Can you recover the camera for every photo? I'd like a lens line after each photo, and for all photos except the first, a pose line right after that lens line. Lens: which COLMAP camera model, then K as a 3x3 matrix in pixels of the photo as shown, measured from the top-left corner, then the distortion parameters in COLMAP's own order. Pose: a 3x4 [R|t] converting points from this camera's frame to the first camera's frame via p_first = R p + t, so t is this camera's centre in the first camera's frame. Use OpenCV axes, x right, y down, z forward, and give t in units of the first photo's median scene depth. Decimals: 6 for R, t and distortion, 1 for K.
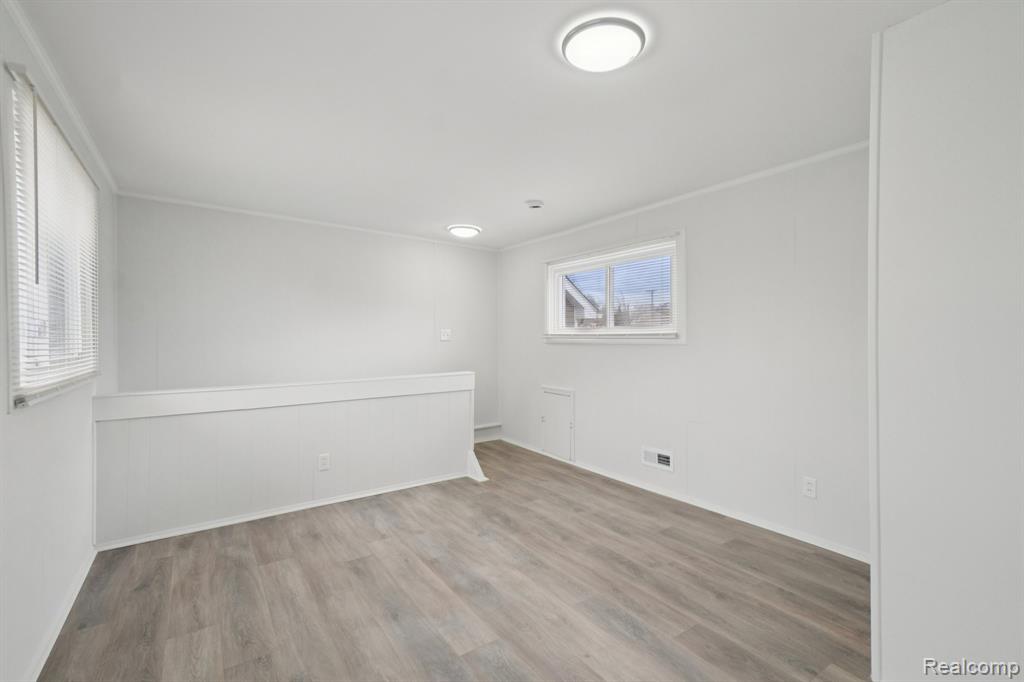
lens RADIAL K [[452.7, 0, 508.0], [0, 452.7, 333.1], [0, 0, 1]] dist [0.000961, 0.000189]
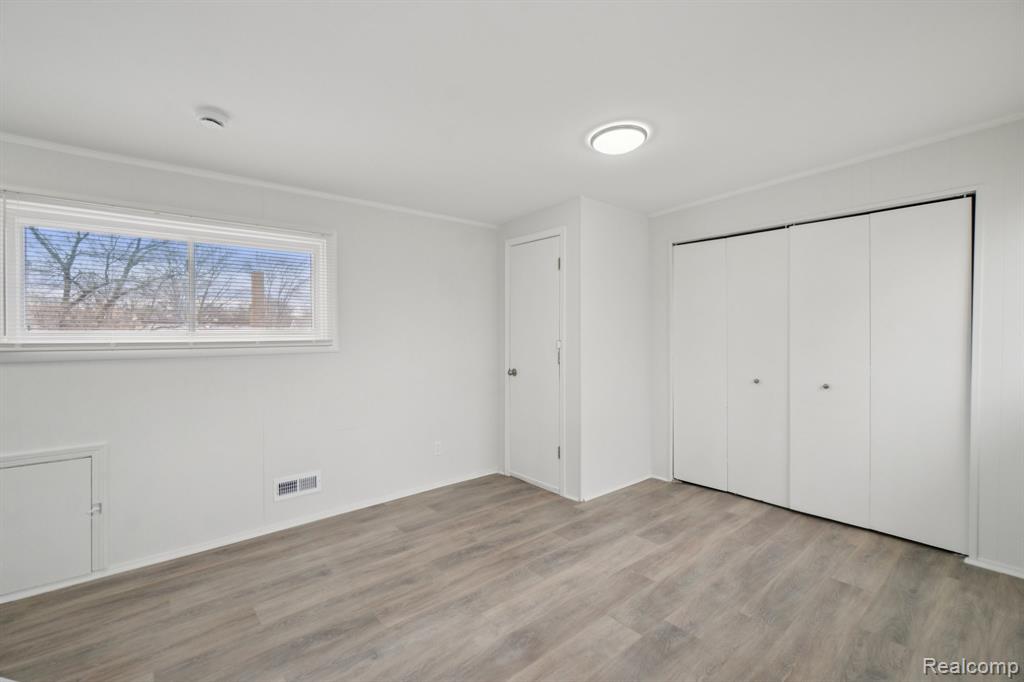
lens RADIAL K [[440.2, 0, 508.5], [0, 440.2, 337.9], [0, 0, 1]] dist [-0.021673, 0.009758]
pose [[-0.092828, 0.006150, 0.995663, -0.769550], [0.008486, 0.999949, -0.005385, 0.007364], [-0.995646, 0.007949, -0.092876, 0.973484]]
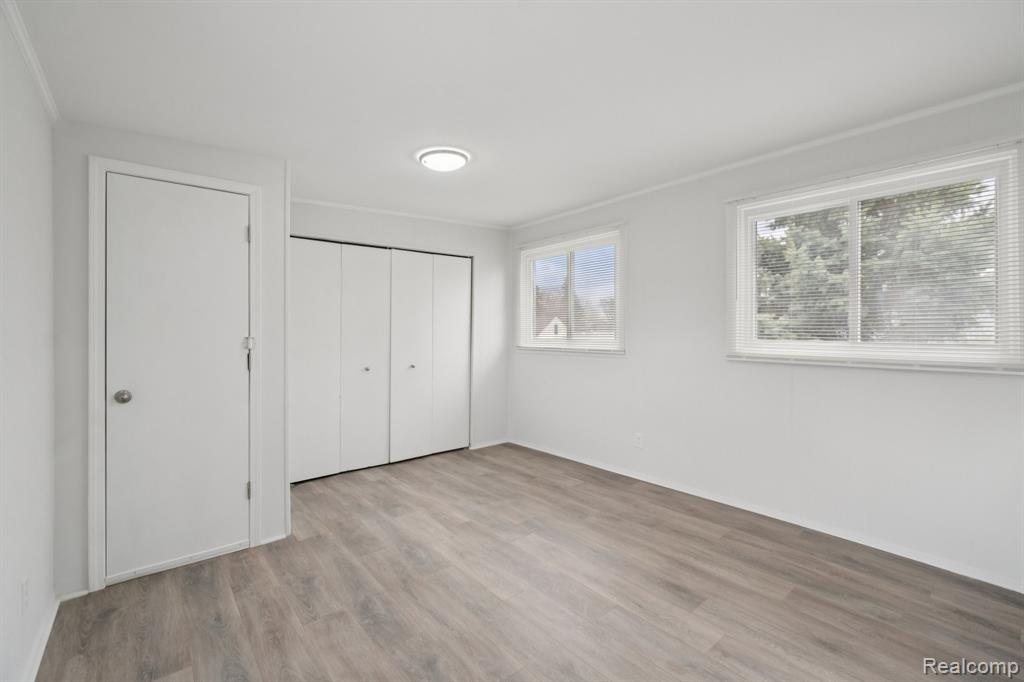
lens RADIAL K [[452.7, 0, 508.0], [0, 452.7, 333.1], [0, 0, 1]] dist [0.000961, 0.000189]
pose [[-0.995890, 0.018616, -0.088640, 0.074293], [0.017996, 0.999808, 0.007787, 0.000517], [0.088768, 0.006160, -0.996033, 1.777529]]
